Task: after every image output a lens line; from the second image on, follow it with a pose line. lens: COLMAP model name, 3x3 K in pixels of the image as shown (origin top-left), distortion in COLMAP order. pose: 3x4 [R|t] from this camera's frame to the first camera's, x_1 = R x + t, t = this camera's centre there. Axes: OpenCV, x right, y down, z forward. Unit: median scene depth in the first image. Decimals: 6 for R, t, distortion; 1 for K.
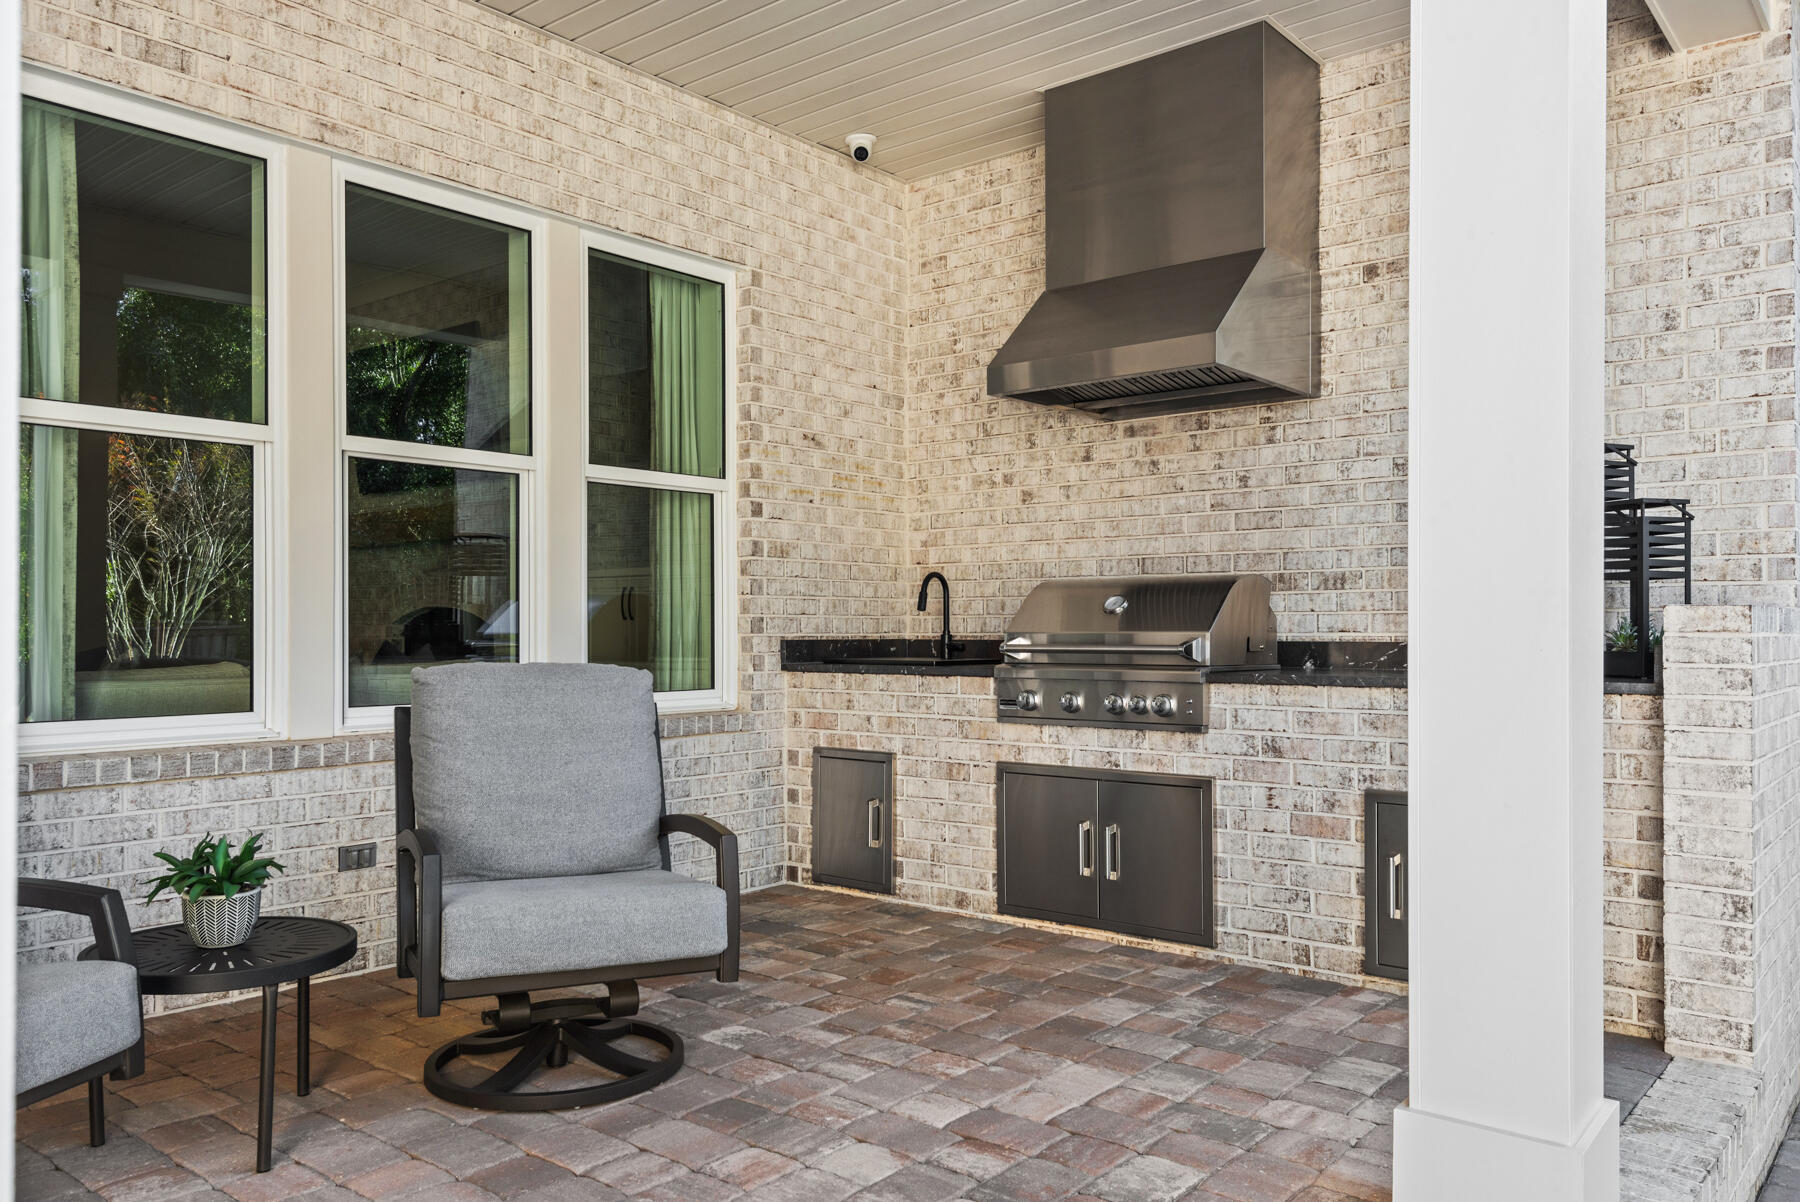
lens RADIAL K [[1333.8, 0, 898.8], [0, 1333.8, 614.2], [0, 0, 1]] dist [0.031690, -0.006493]
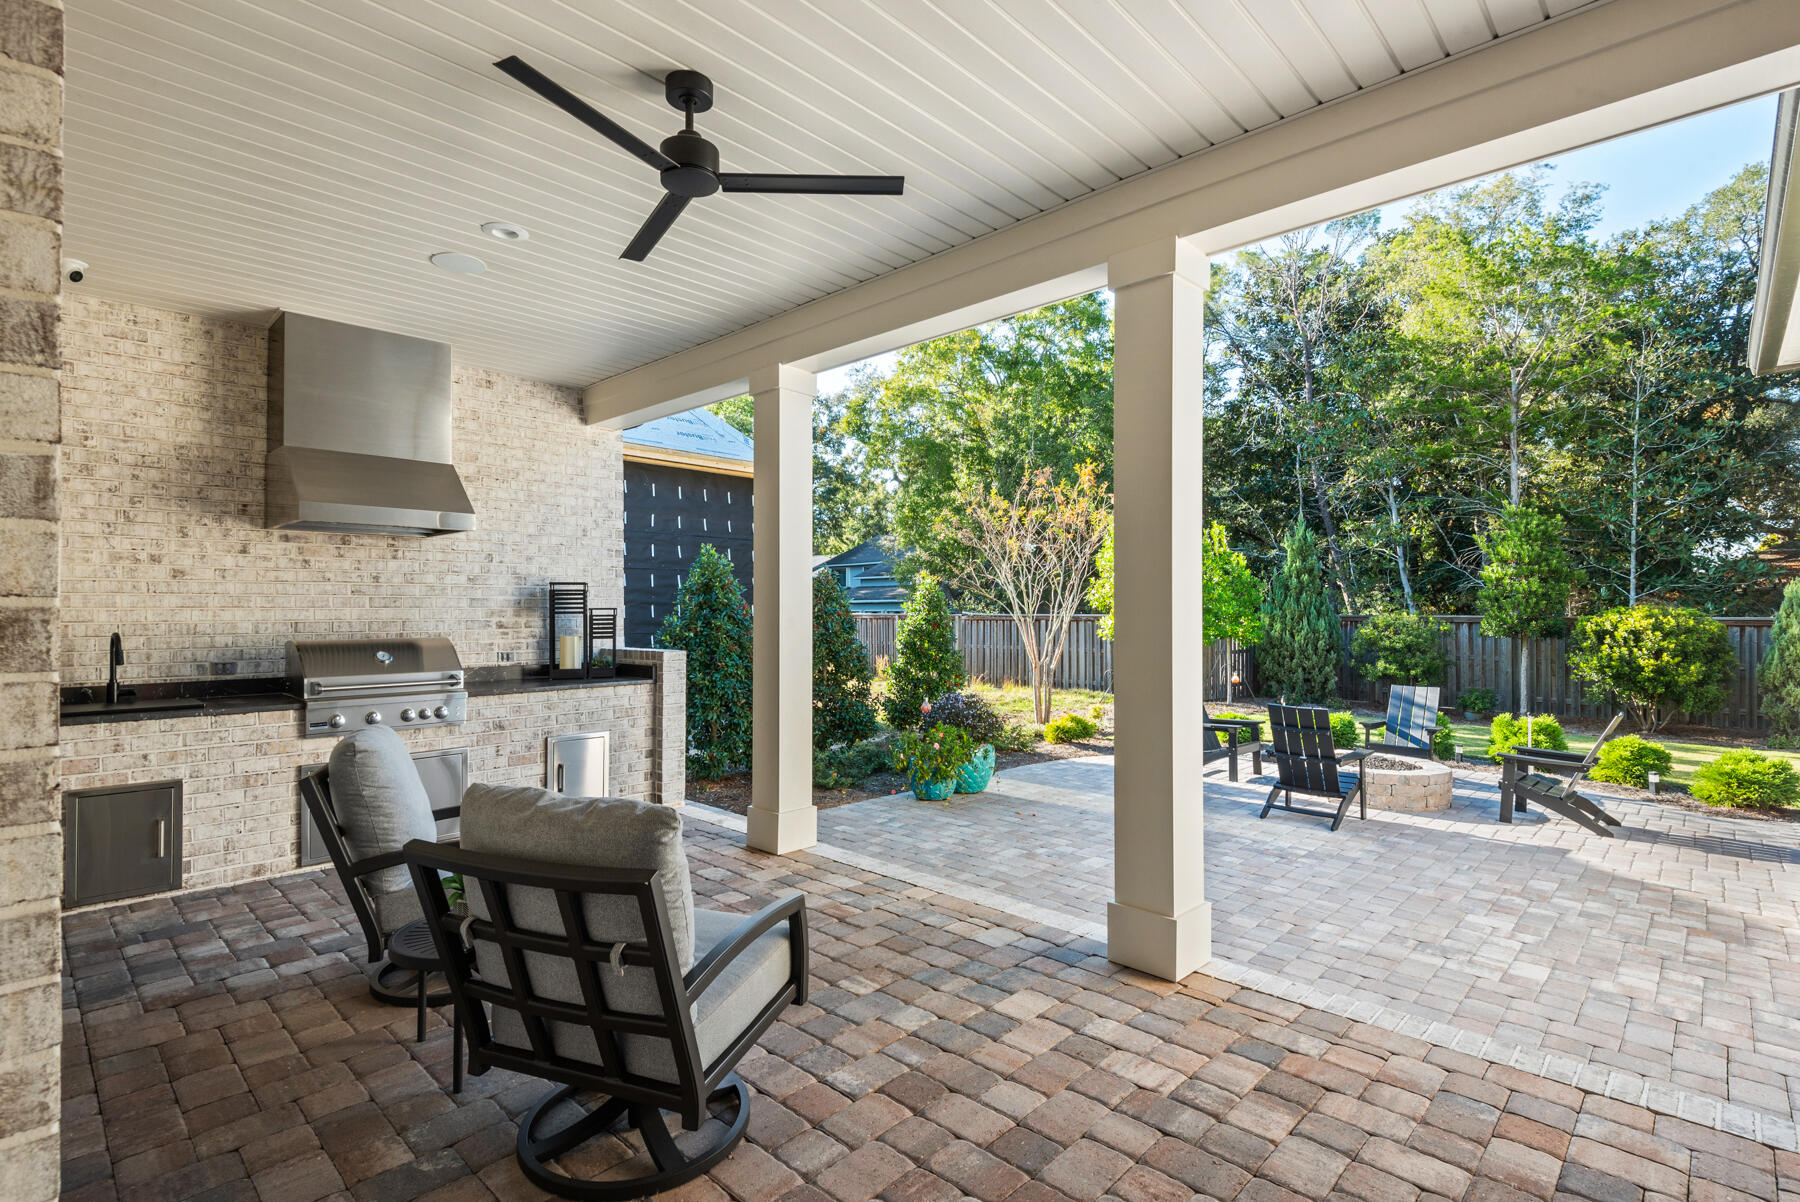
lens RADIAL K [[861.9, 0, 898.6], [0, 861.9, 601.3], [0, 0, 1]] dist [-0.000266, -0.000173]
pose [[0.066250, 0.009237, 0.997760, -0.775806], [-0.008871, 0.999923, -0.008668, -0.065111], [-0.997764, -0.008277, 0.066326, 0.250535]]
